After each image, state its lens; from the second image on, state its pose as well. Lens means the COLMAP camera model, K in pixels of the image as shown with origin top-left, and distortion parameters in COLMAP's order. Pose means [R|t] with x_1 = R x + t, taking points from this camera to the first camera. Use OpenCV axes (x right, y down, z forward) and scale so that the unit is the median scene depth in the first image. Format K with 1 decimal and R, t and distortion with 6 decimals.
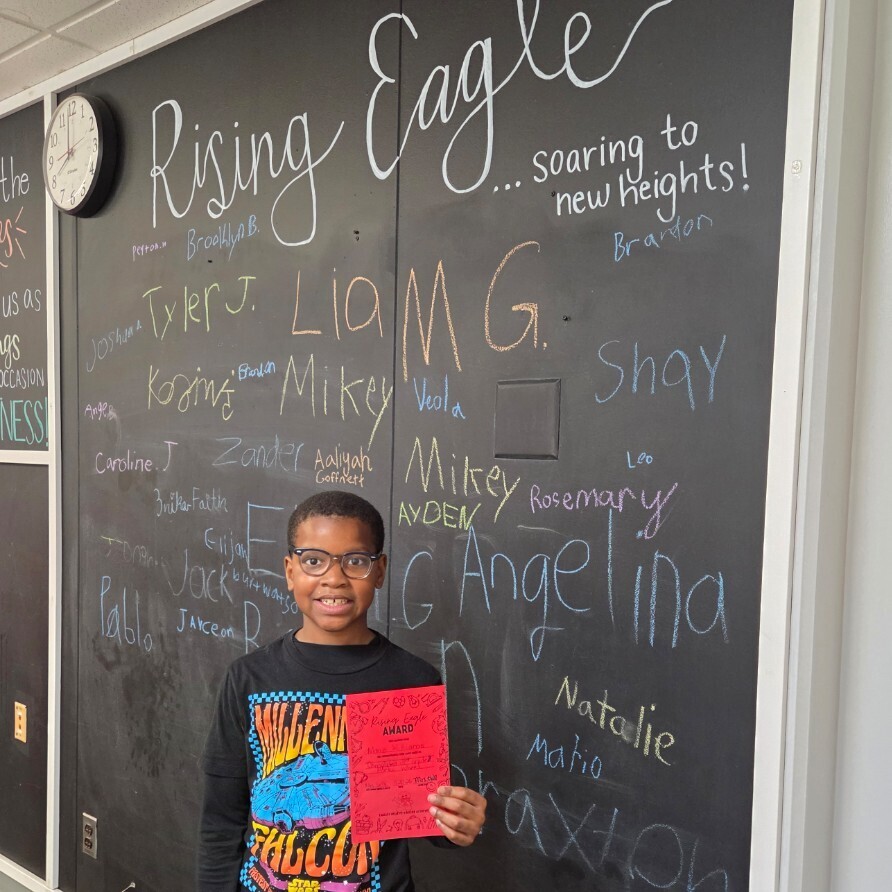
lens RADIAL K [[819.6, 0, 442.8], [0, 819.6, 447.2], [0, 0, 1]] dist [0.044222, -0.036569]
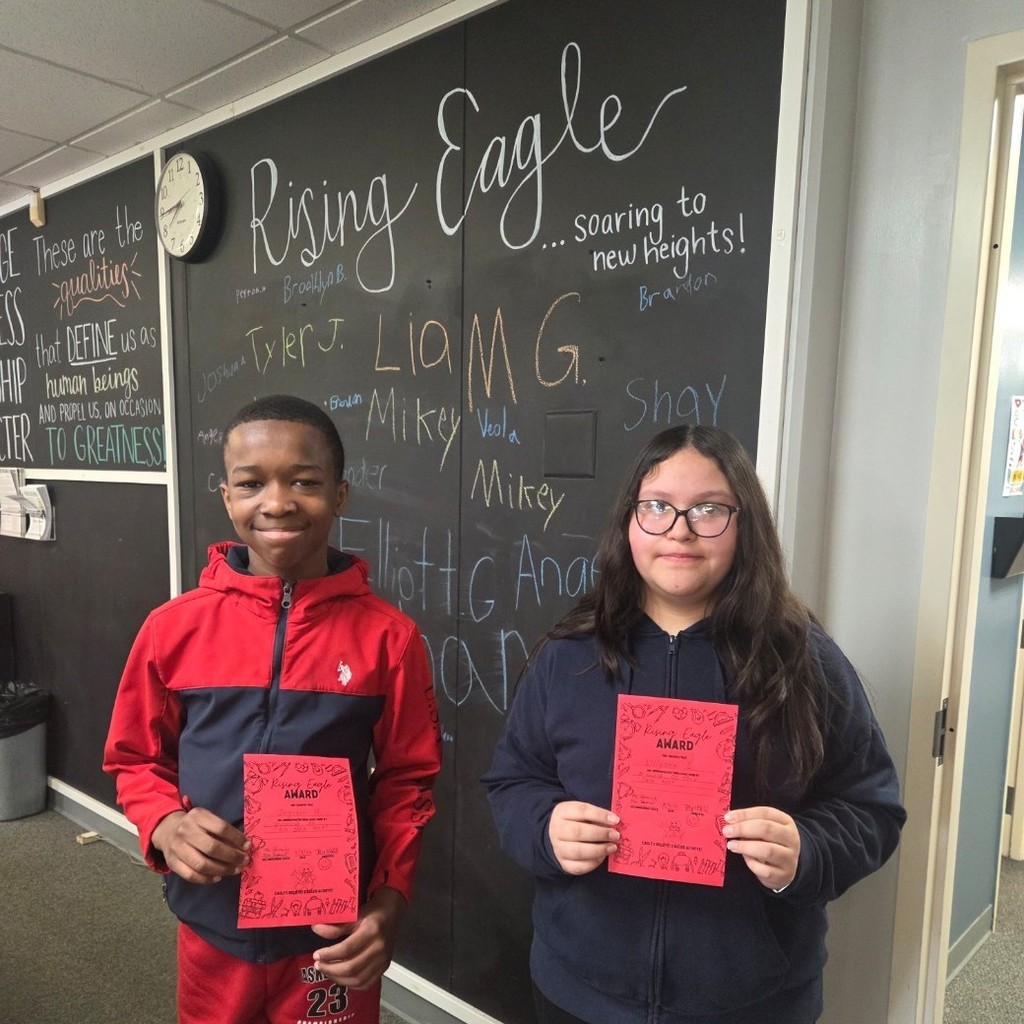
lens RADIAL K [[940.9, 0, 514.2], [0, 940.9, 509.7], [0, 0, 1]] dist [0.044222, -0.036569]
pose [[0.998225, -0.003895, -0.059426, 0.093372], [0.006905, 0.998698, 0.050539, -0.008102], [0.059152, -0.050859, 0.996953, -0.332735]]
